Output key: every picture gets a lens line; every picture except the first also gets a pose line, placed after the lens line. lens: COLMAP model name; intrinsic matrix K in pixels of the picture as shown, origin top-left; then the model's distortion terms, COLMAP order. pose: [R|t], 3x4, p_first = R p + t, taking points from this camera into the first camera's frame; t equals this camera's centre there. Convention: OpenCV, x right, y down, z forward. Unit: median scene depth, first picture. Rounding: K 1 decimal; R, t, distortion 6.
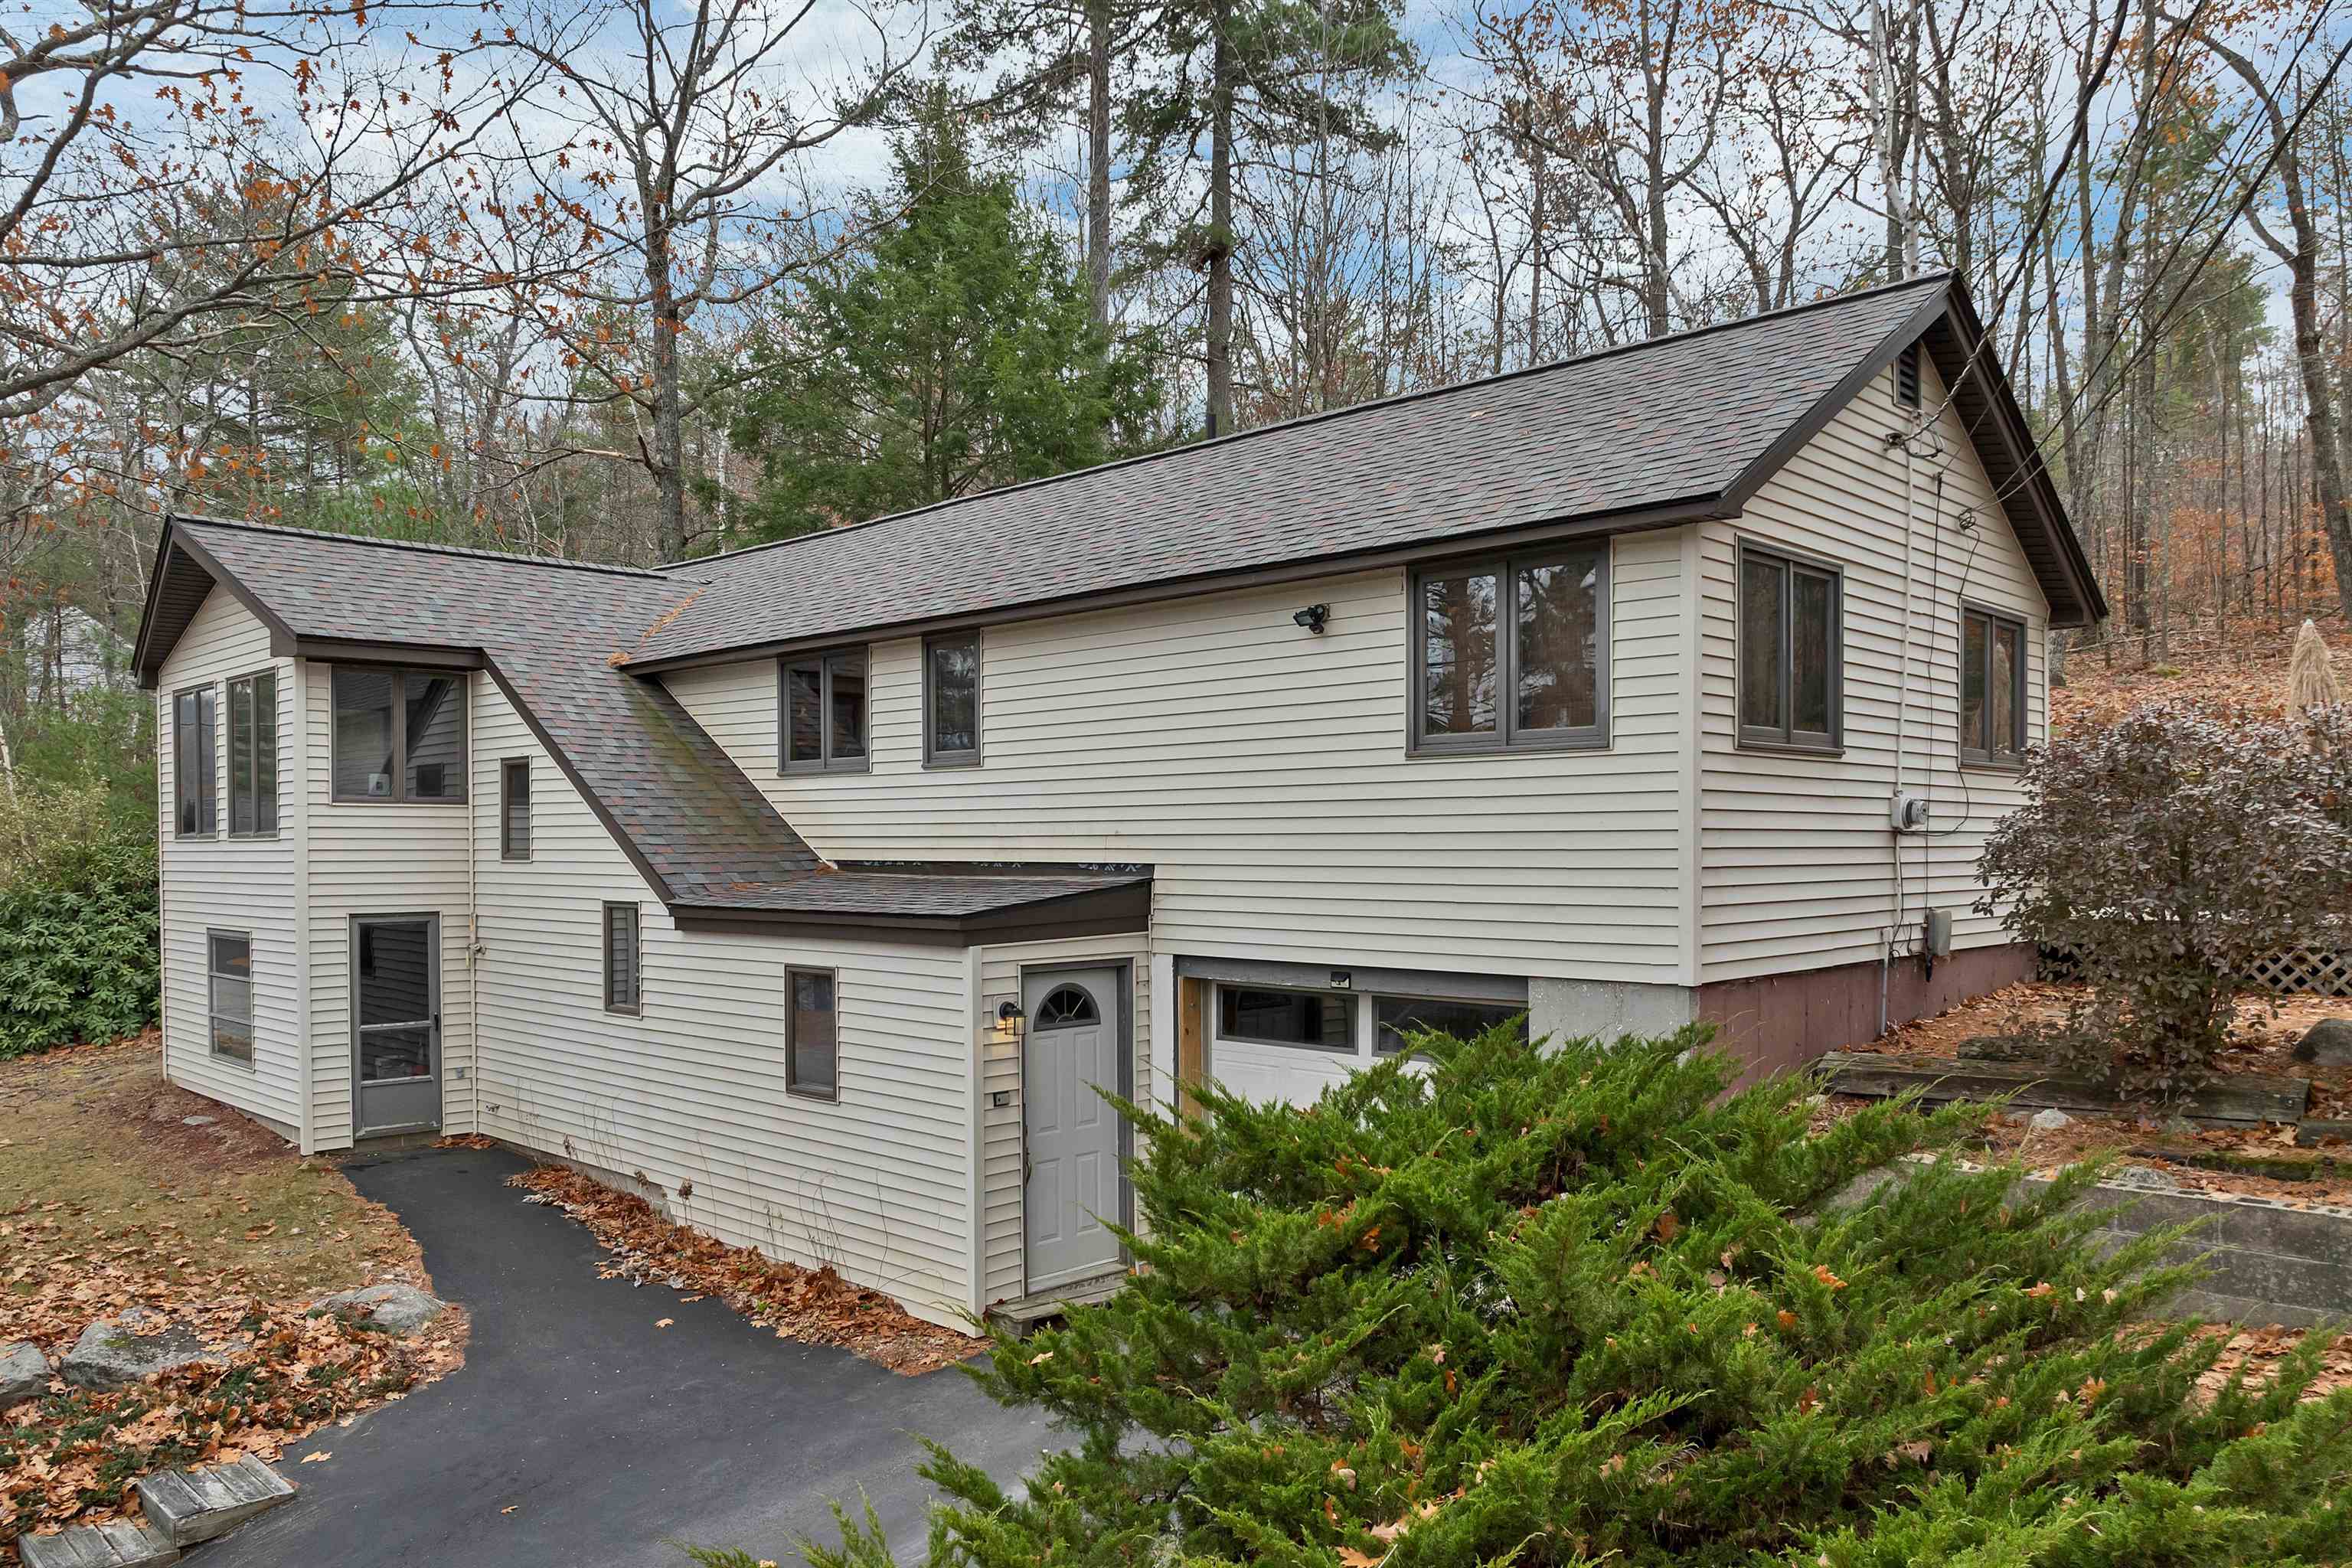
lens RADIAL K [[1684.9, 0, 1171.2], [0, 1684.9, 838.2], [0, 0, 1]] dist [-0.047373, -0.000336]
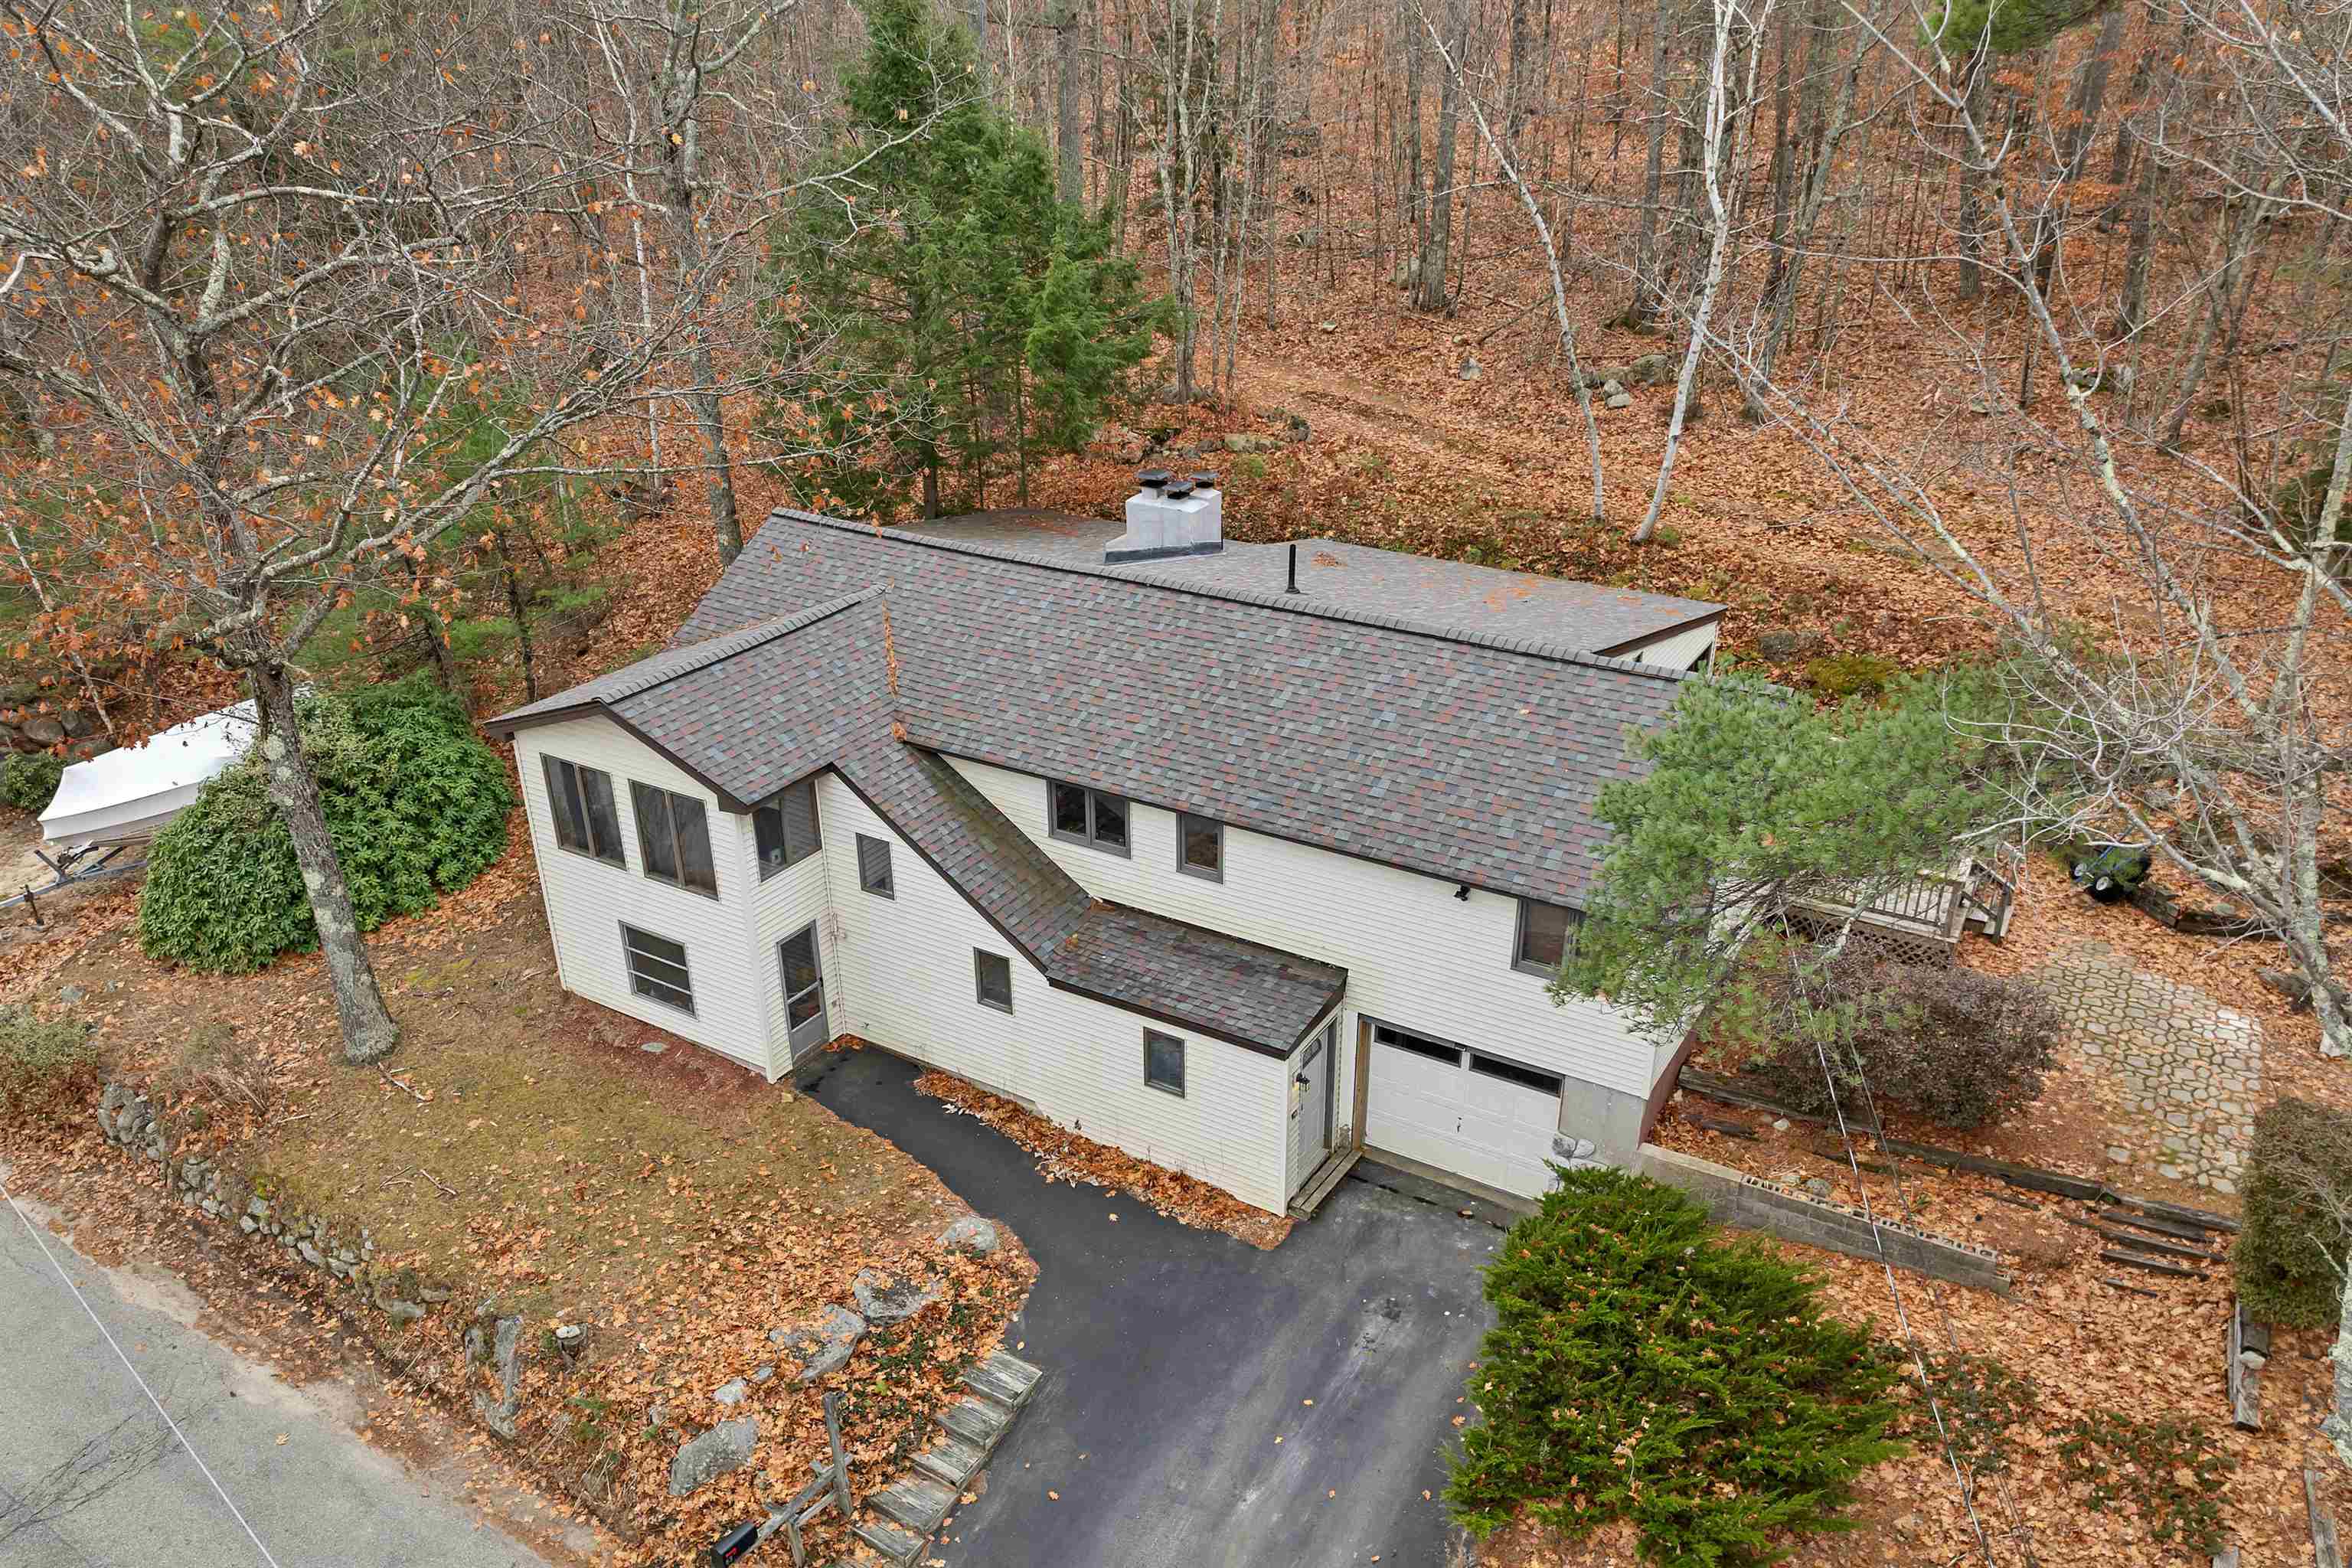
lens RADIAL K [[1684.9, 0, 1171.2], [0, 1684.9, 838.2], [0, 0, 1]] dist [-0.047373, -0.000336]
pose [[0.970236, -0.100211, 0.220453, -0.533288], [-0.011143, 0.890920, 0.454024, -0.856504], [-0.241904, -0.442967, 0.863286, -0.450583]]
